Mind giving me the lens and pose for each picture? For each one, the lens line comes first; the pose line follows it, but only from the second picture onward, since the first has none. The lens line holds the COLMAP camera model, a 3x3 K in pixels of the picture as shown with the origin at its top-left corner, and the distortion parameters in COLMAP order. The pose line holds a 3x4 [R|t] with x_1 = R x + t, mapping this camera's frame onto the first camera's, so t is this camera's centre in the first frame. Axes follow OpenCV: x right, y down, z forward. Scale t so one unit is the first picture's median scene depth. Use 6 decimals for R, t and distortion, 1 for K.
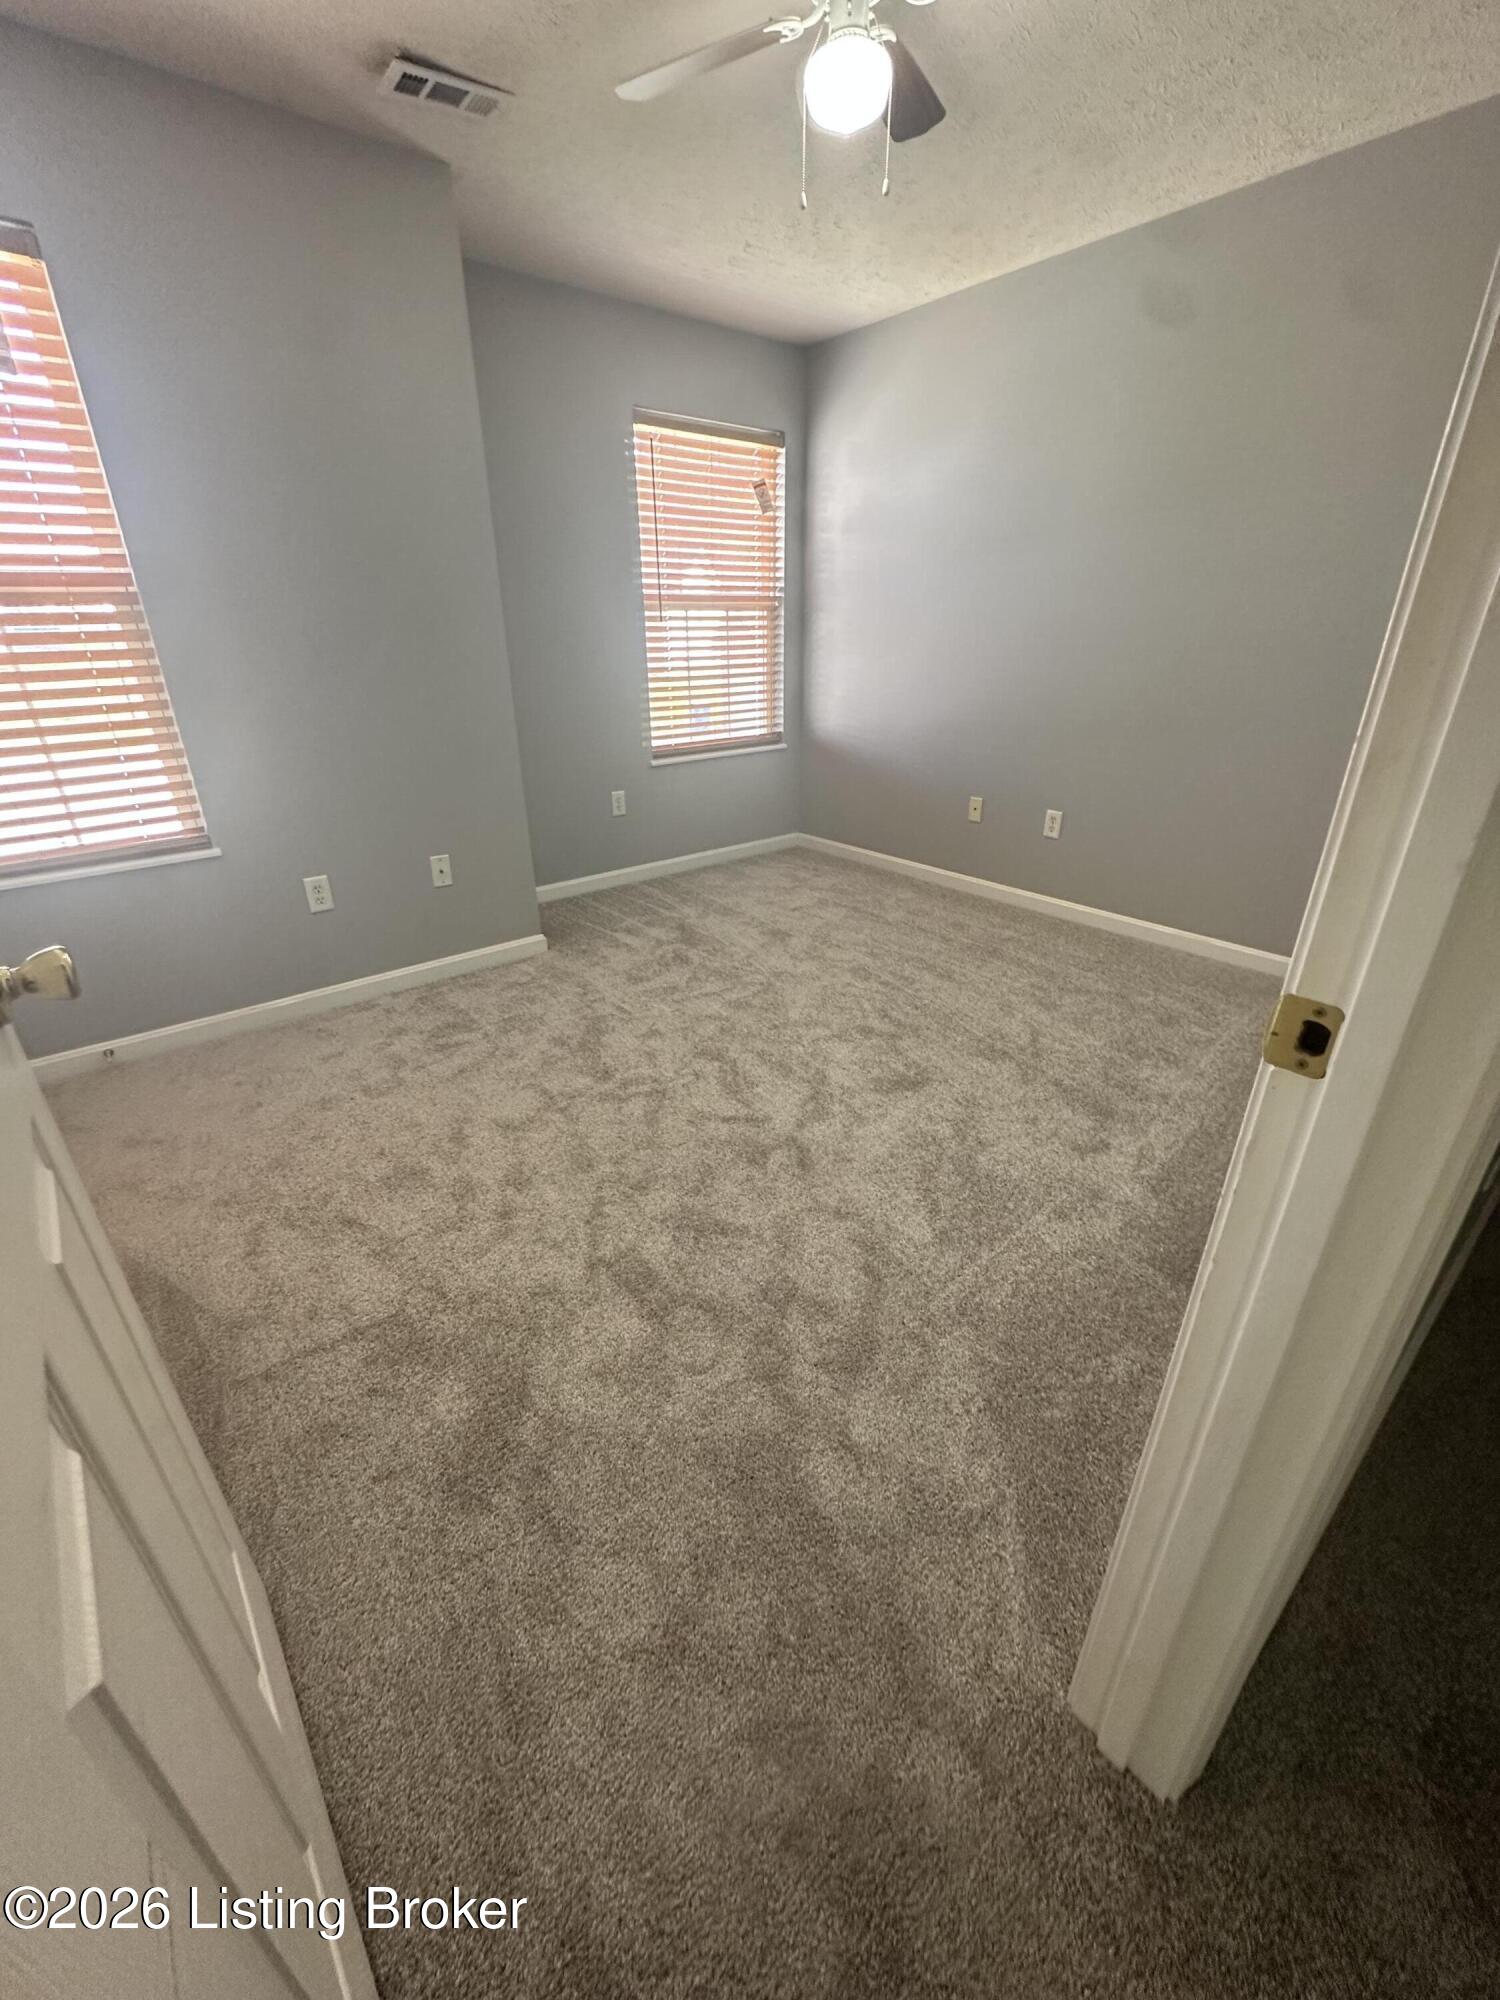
lens RADIAL K [[801.2, 0, 752.8], [0, 801.2, 1004.6], [0, 0, 1]] dist [-0.004513, 0.001453]
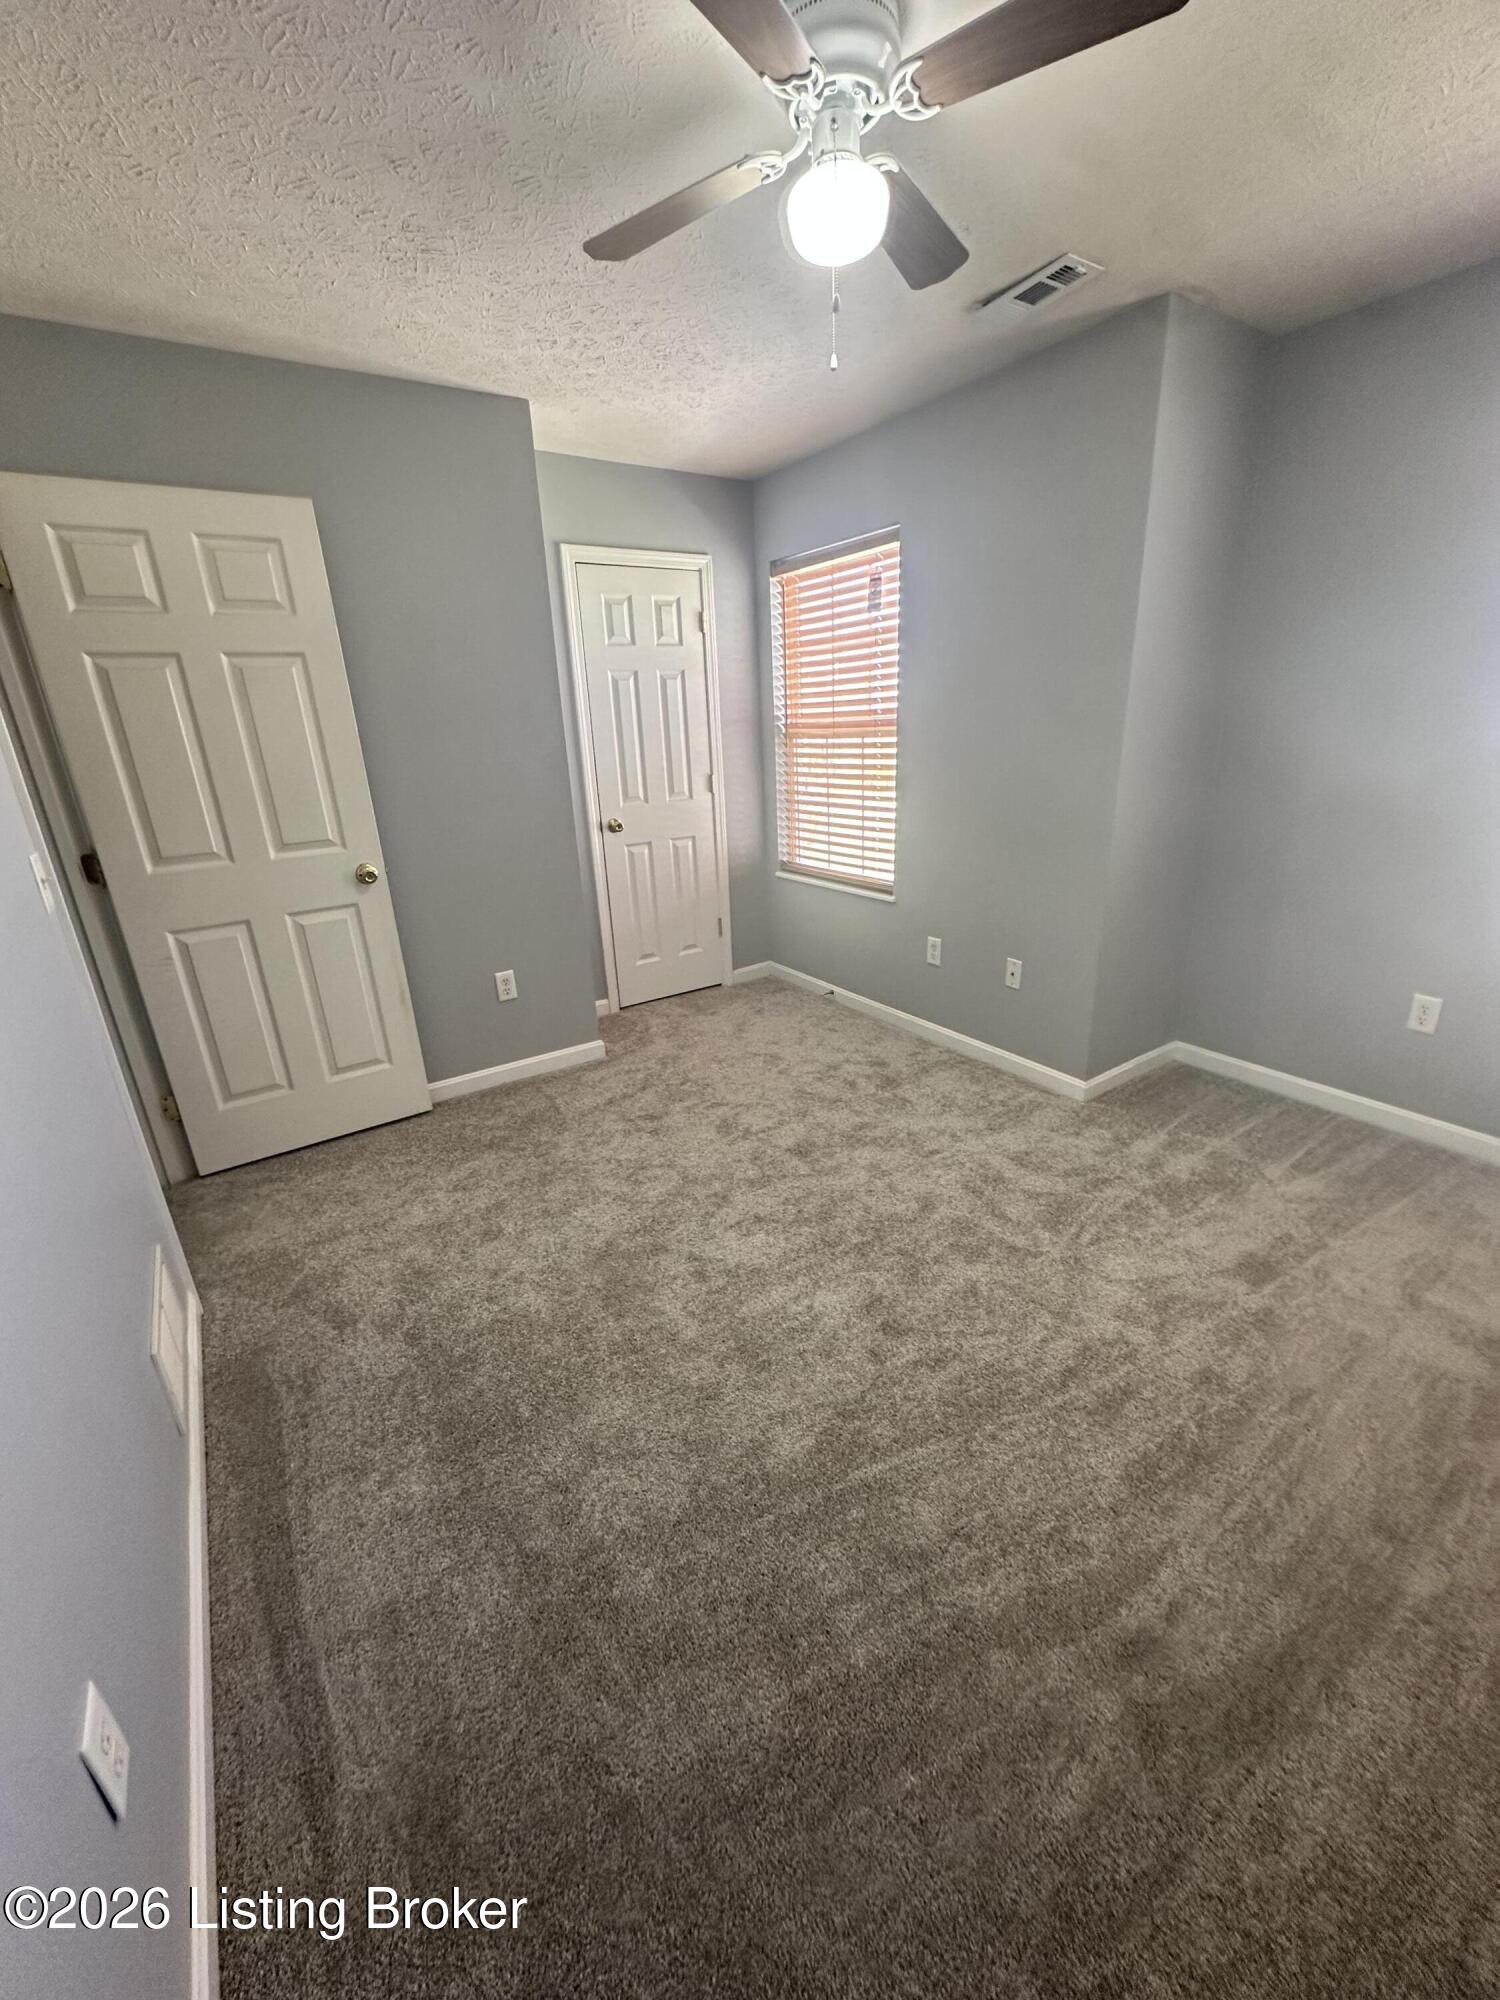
lens RADIAL K [[801.2, 0, 760.9], [0, 801.2, 1004.6], [0, 0, 1]] dist [-0.004513, 0.001453]
pose [[-0.099874, 0.346297, -0.932794, 0.790947], [-0.389719, 0.848964, 0.356902, -0.465330], [0.915502, 0.399172, 0.050169, 0.807187]]
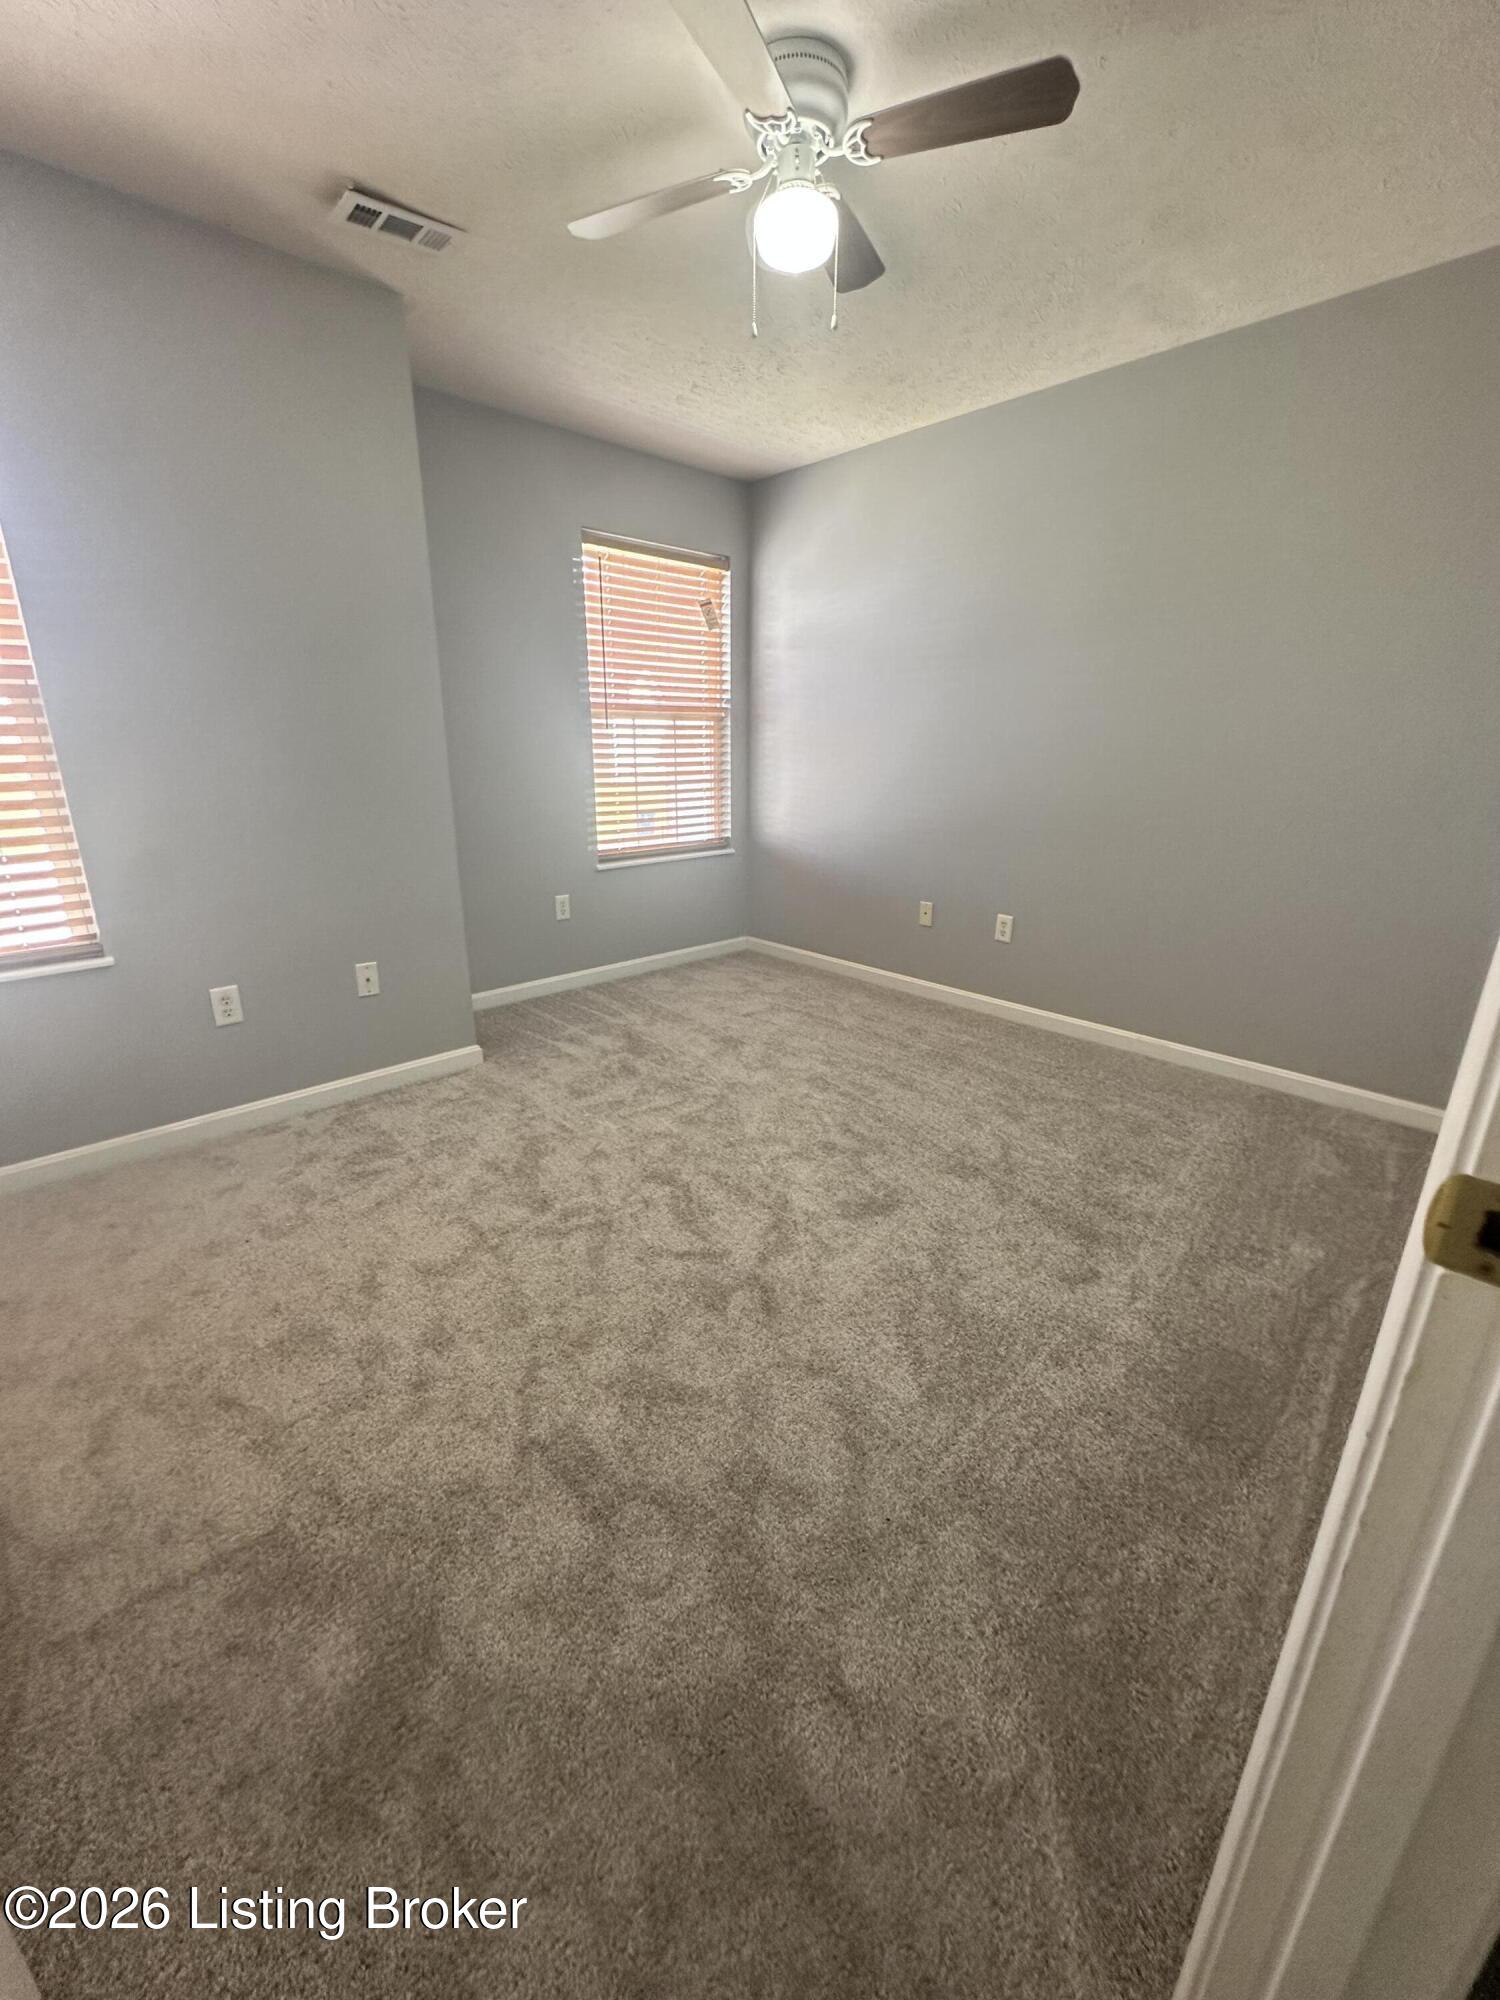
lens RADIAL K [[801.2, 0, 752.2], [0, 801.2, 1005.4], [0, 0, 1]] dist [-0.004513, 0.001453]
pose [[0.997607, -0.007387, 0.068747, -0.010638], [0.015676, 0.992549, -0.120830, -0.021690], [-0.067342, 0.121619, 0.990290, 0.067759]]
